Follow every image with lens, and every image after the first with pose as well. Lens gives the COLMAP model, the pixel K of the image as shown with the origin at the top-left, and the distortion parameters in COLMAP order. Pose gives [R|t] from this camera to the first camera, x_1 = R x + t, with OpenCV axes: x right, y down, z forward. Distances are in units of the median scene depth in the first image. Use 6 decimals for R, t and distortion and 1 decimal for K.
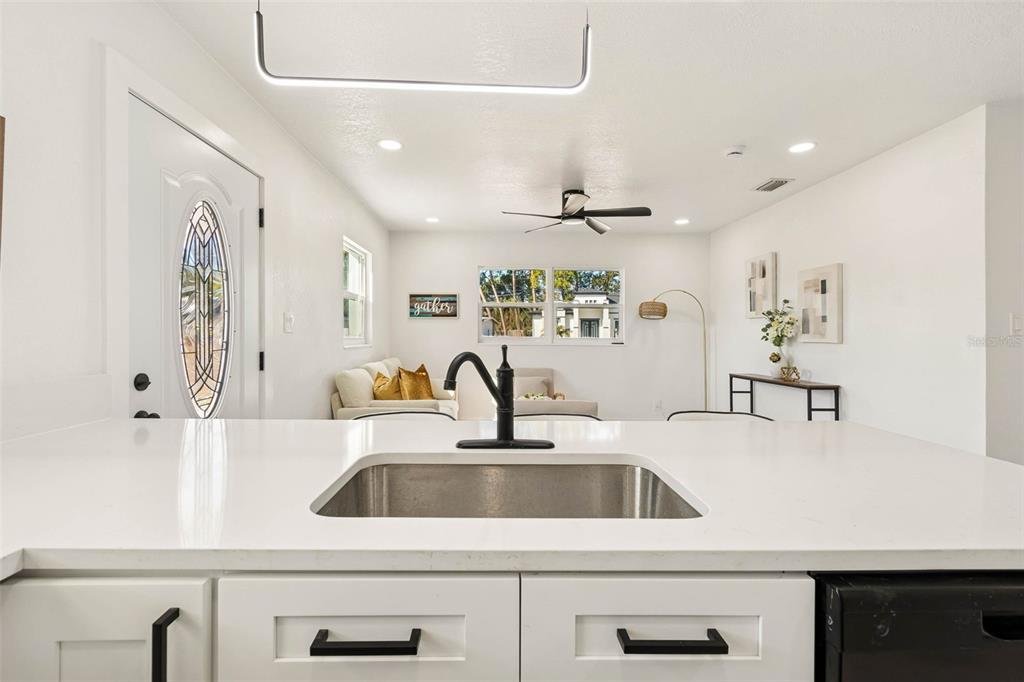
lens RADIAL K [[457.6, 0, 507.8], [0, 457.6, 346.9], [0, 0, 1]] dist [0.001833, 0.000151]
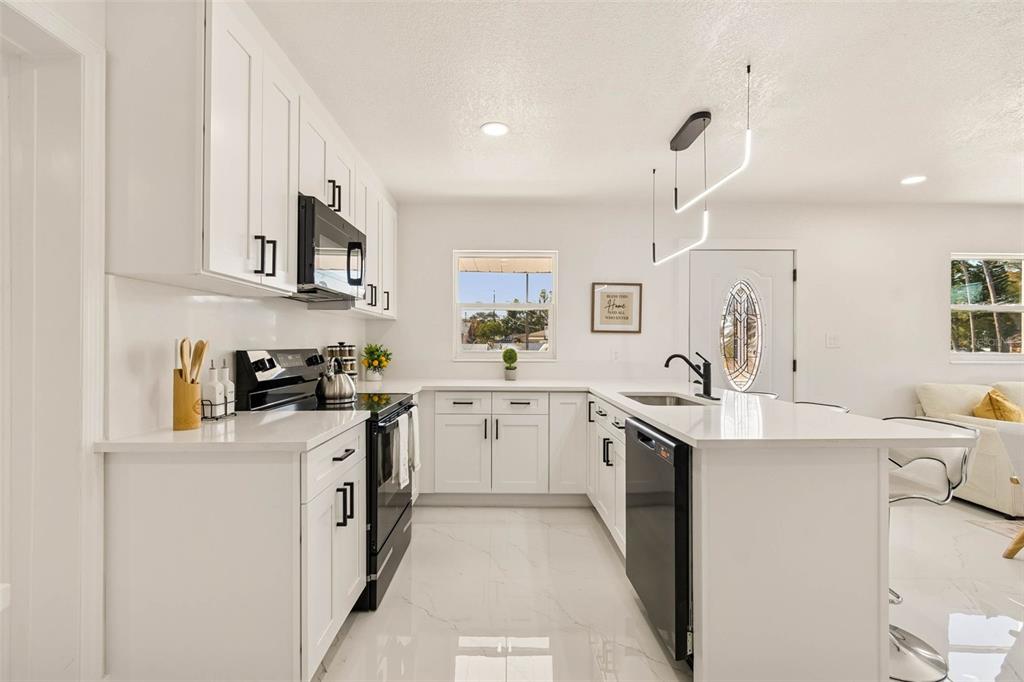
lens RADIAL K [[457.6, 0, 507.8], [0, 457.6, 346.9], [0, 0, 1]] dist [0.001833, 0.000151]
pose [[-0.014657, -0.004440, -0.999883, 0.547159], [-0.030410, 0.999530, -0.003992, 0.001653], [0.999430, 0.030347, -0.014785, 0.019001]]
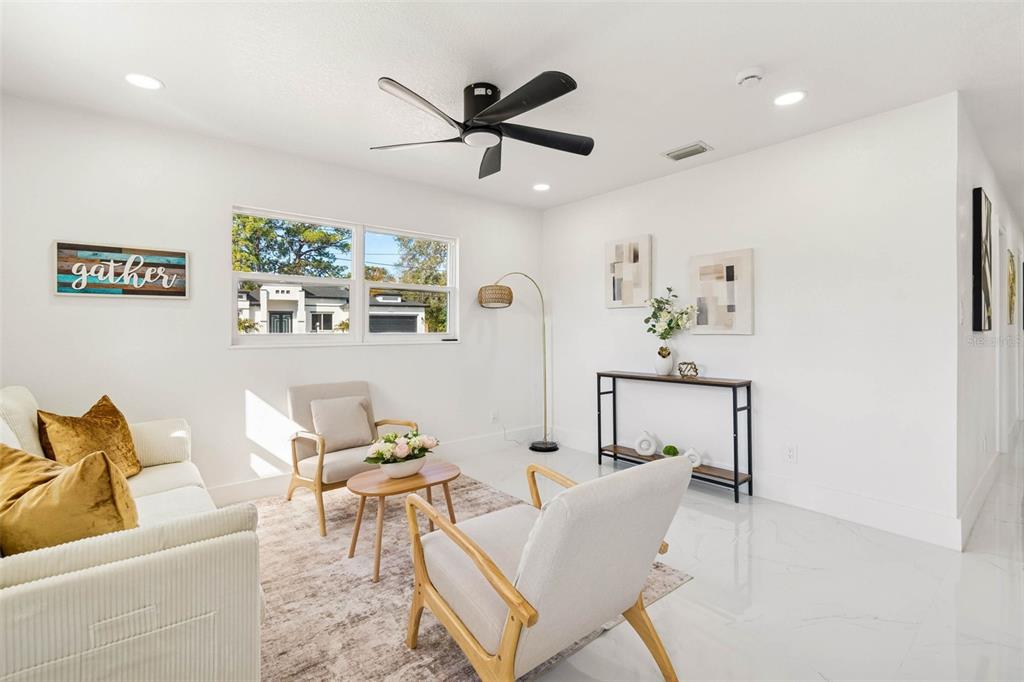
lens RADIAL K [[455.3, 0, 511.8], [0, 455.3, 327.2], [0, 0, 1]] dist [0.002764, 0.000100]
pose [[0.782399, -0.006729, 0.622742, -0.170851], [0.025613, 0.999443, -0.021380, -0.012130], [-0.622251, 0.032678, 0.782135, 0.438993]]
